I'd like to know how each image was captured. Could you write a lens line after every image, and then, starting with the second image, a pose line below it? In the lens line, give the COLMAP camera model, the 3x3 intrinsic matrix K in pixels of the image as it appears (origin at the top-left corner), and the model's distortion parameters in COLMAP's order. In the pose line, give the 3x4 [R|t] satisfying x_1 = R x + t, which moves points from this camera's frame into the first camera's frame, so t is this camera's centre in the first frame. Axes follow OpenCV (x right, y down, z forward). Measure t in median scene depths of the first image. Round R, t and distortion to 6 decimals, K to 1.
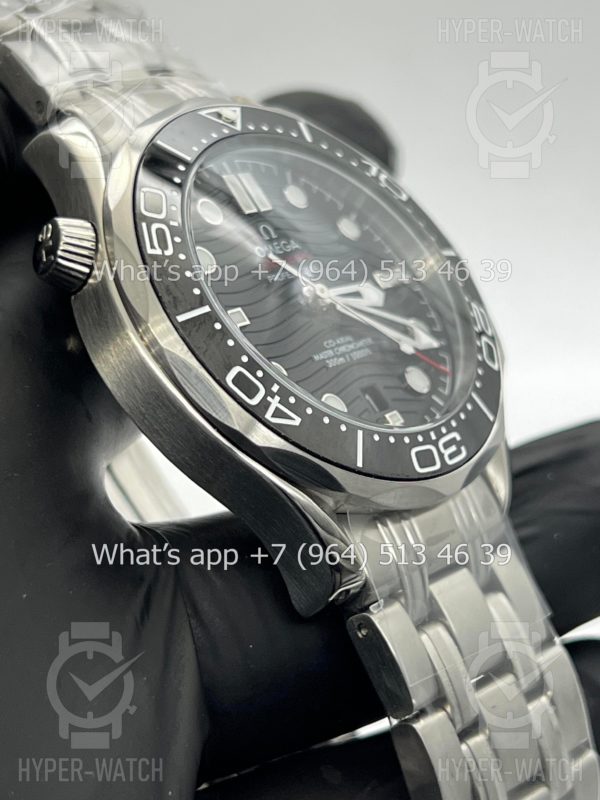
lens RADIAL K [[1860.6, 0, 299.8], [0, 1860.6, 398.4], [0, 0, 1]] dist [0.199065, 0.000000]
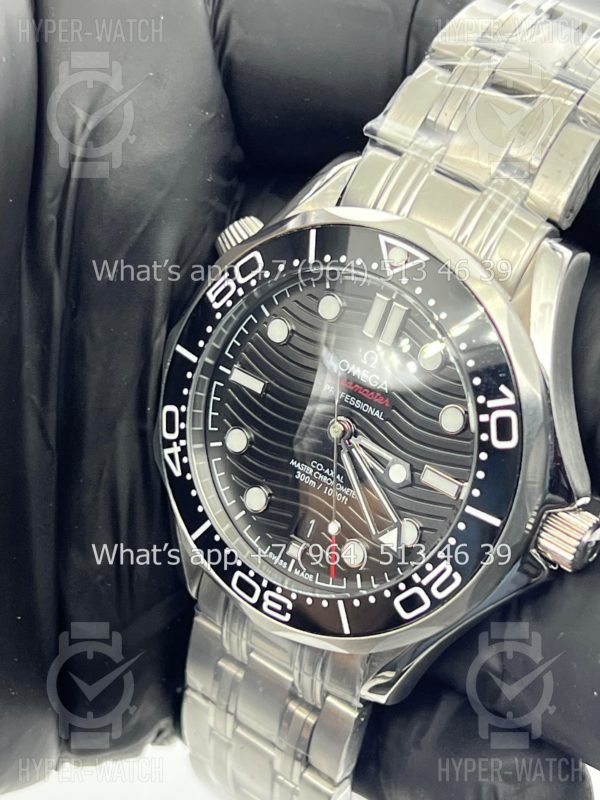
lens RADIAL K [[1860.6, 0, 296.7], [0, 1860.6, 402.9], [0, 0, 1]] dist [0.199065, 0.000000]
pose [[0.031291, 0.758228, -0.651238, 0.736034], [-0.183776, 0.644813, 0.741918, -0.906732], [0.982470, 0.096467, 0.159521, 0.829884]]
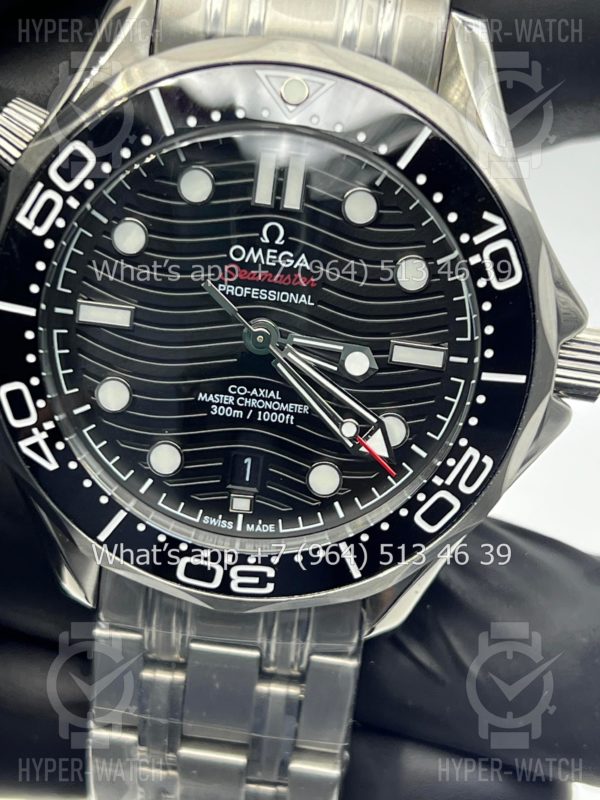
lens RADIAL K [[1860.6, 0, 301.0], [0, 1860.6, 397.9], [0, 0, 1]] dist [0.199065, 0.000000]
pose [[0.541023, 0.728740, -0.419800, 0.401912], [-0.288222, 0.629597, 0.721482, -0.666675], [0.790077, -0.269343, 0.550665, 0.570980]]
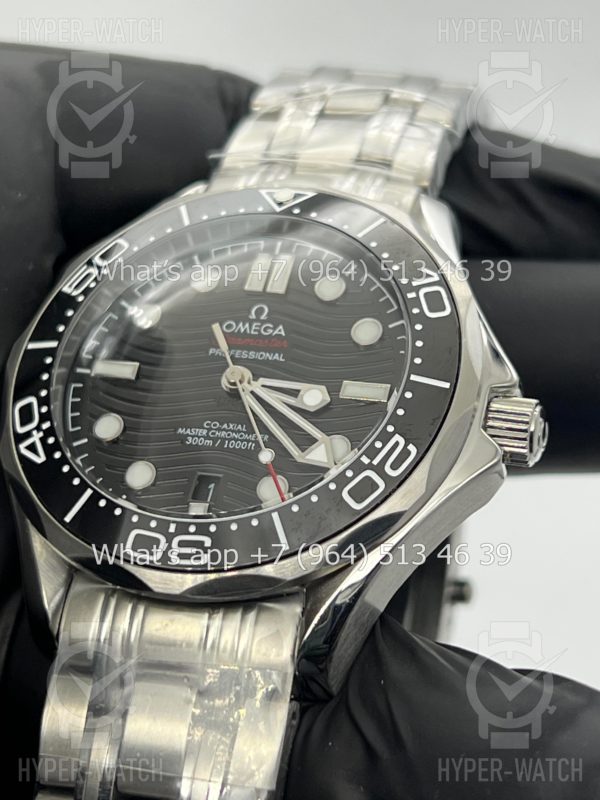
lens RADIAL K [[1860.6, 0, 302.3], [0, 1860.6, 399.4], [0, 0, 1]] dist [0.199065, 0.000000]
pose [[0.346856, 0.176108, -0.921237, 0.961782], [-0.278085, 0.957359, 0.078312, -0.136114], [0.895745, 0.229019, 0.381039, 0.685632]]
